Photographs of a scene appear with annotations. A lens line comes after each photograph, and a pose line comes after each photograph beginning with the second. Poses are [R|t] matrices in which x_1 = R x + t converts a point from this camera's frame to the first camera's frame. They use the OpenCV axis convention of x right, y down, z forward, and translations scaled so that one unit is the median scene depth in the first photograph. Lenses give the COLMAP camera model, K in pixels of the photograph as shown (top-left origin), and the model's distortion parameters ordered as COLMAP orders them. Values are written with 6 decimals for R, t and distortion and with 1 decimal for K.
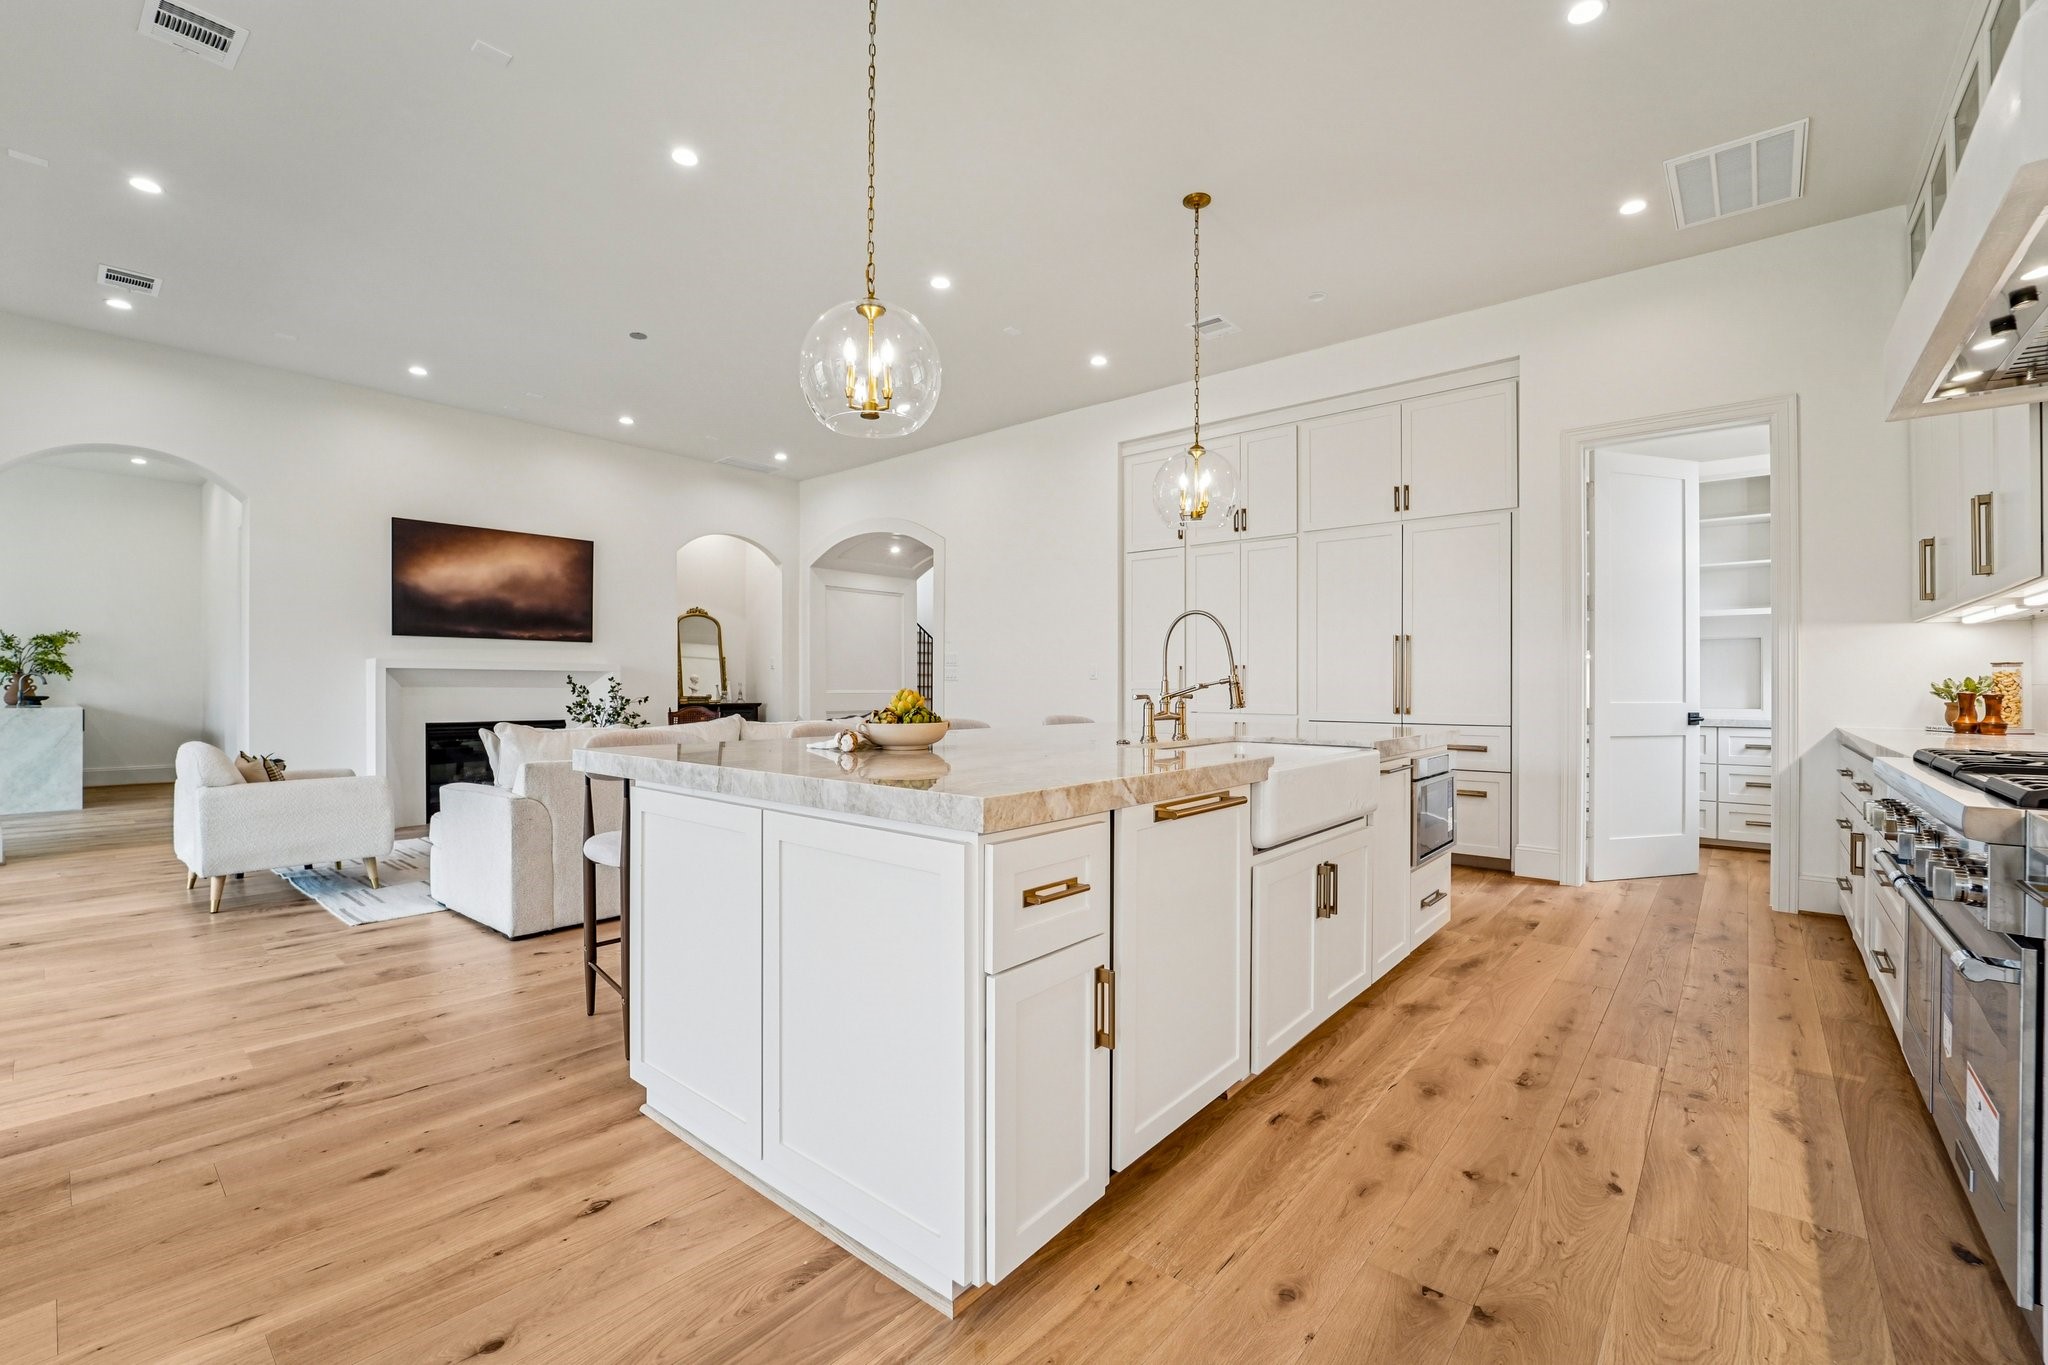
lens RADIAL K [[876.7, 0, 1022.1], [0, 876.7, 691.4], [0, 0, 1]] dist [-0.021007, 0.000221]
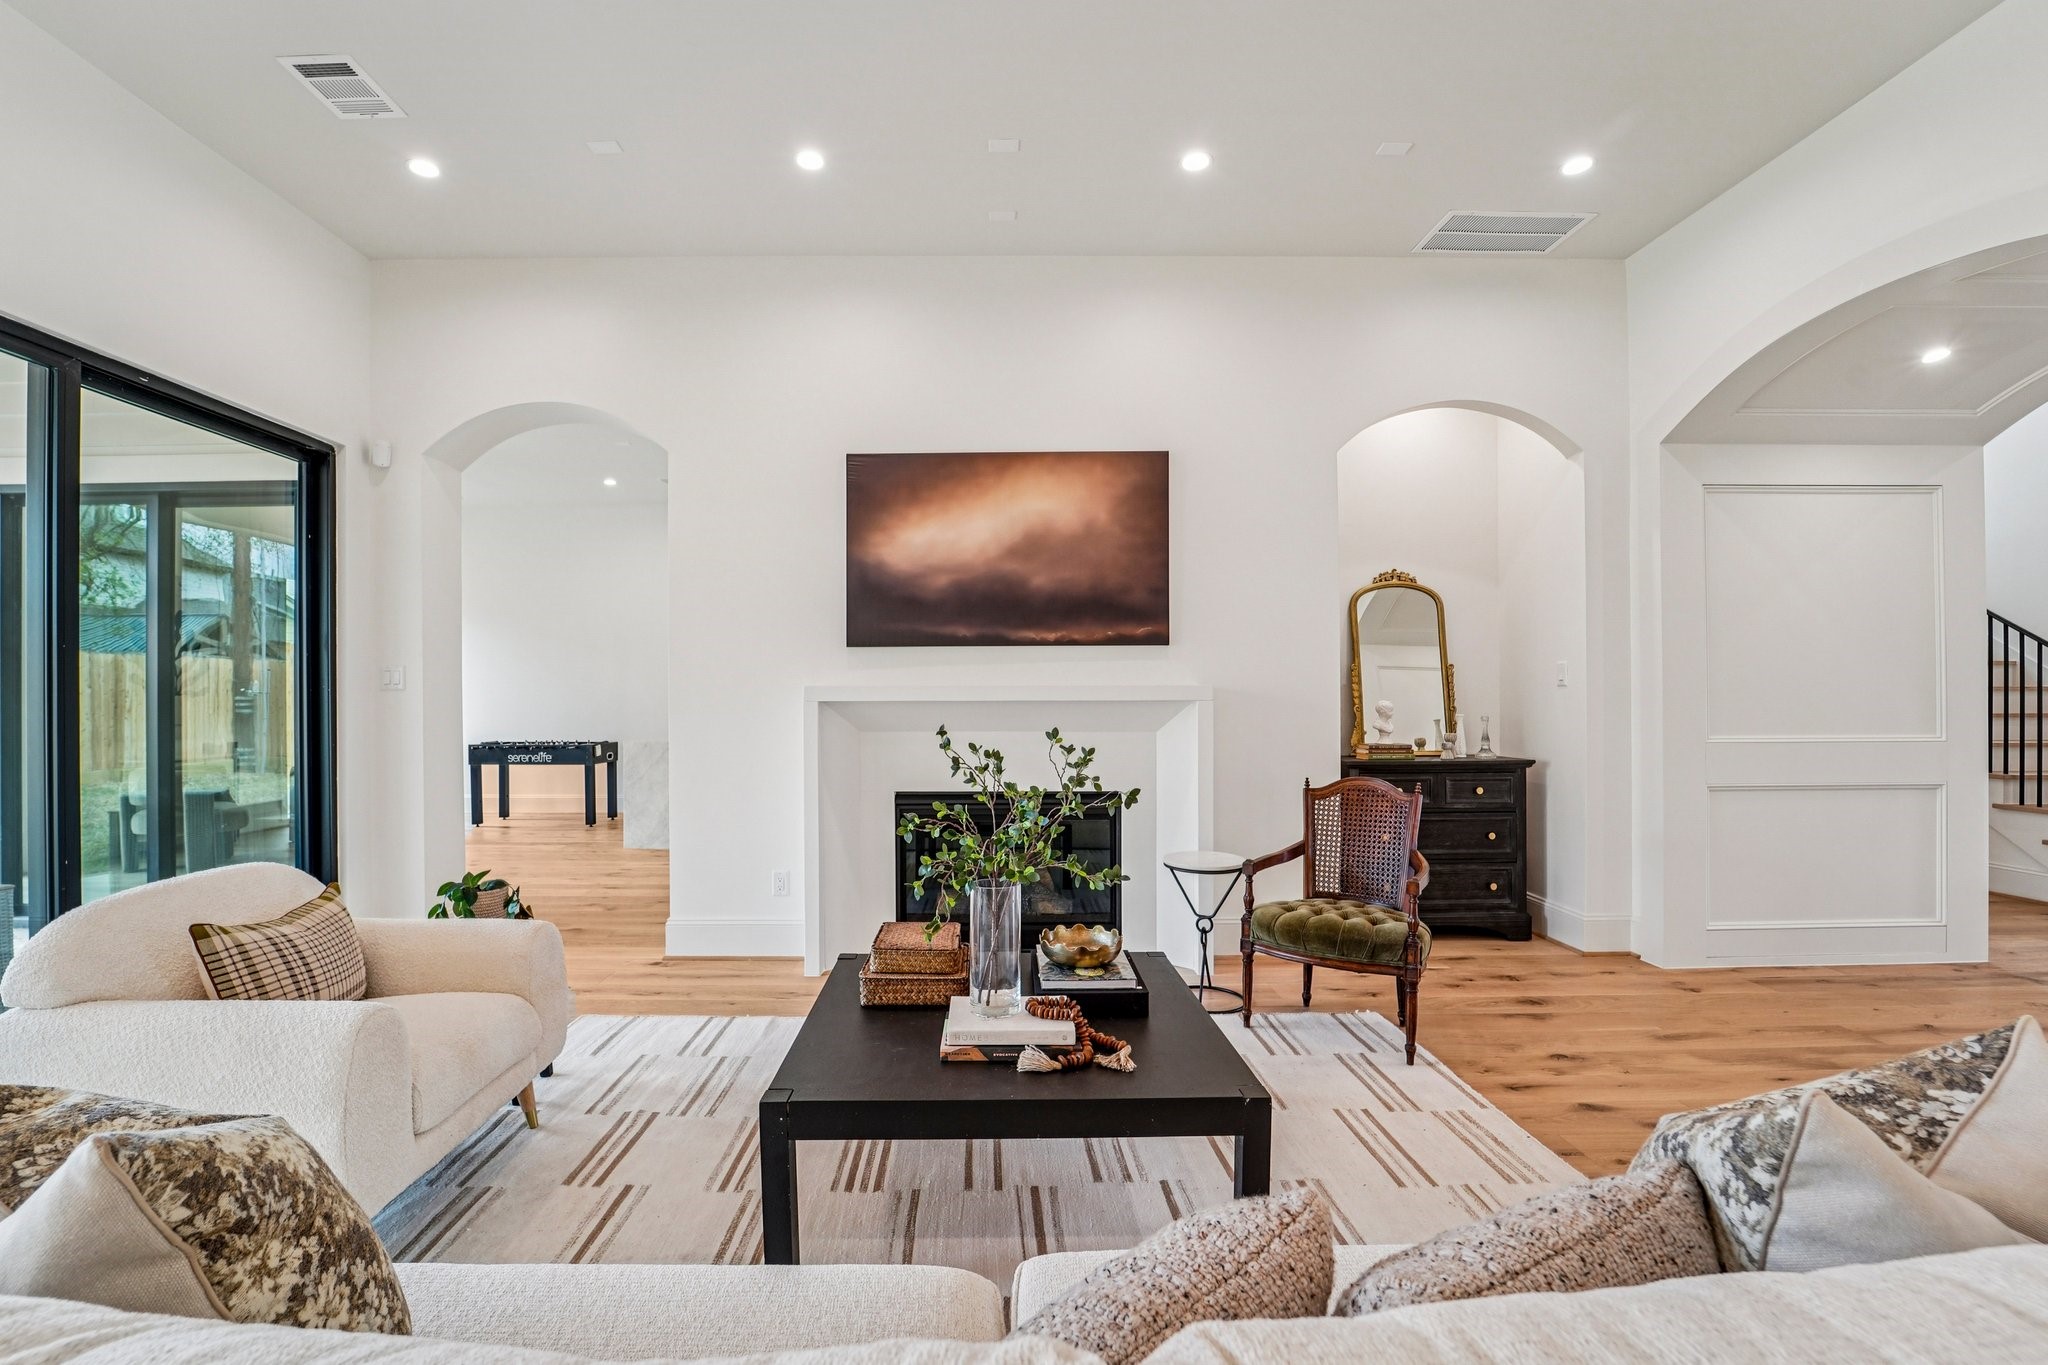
lens RADIAL K [[867.2, 0, 995.4], [0, 867.2, 702.0], [0, 0, 1]] dist [-0.018912, -0.000085]
pose [[0.656470, -0.004587, -0.754338, -0.193499], [0.002735, 0.999989, -0.003702, -0.023009], [0.754347, 0.000367, 0.656476, 0.664584]]
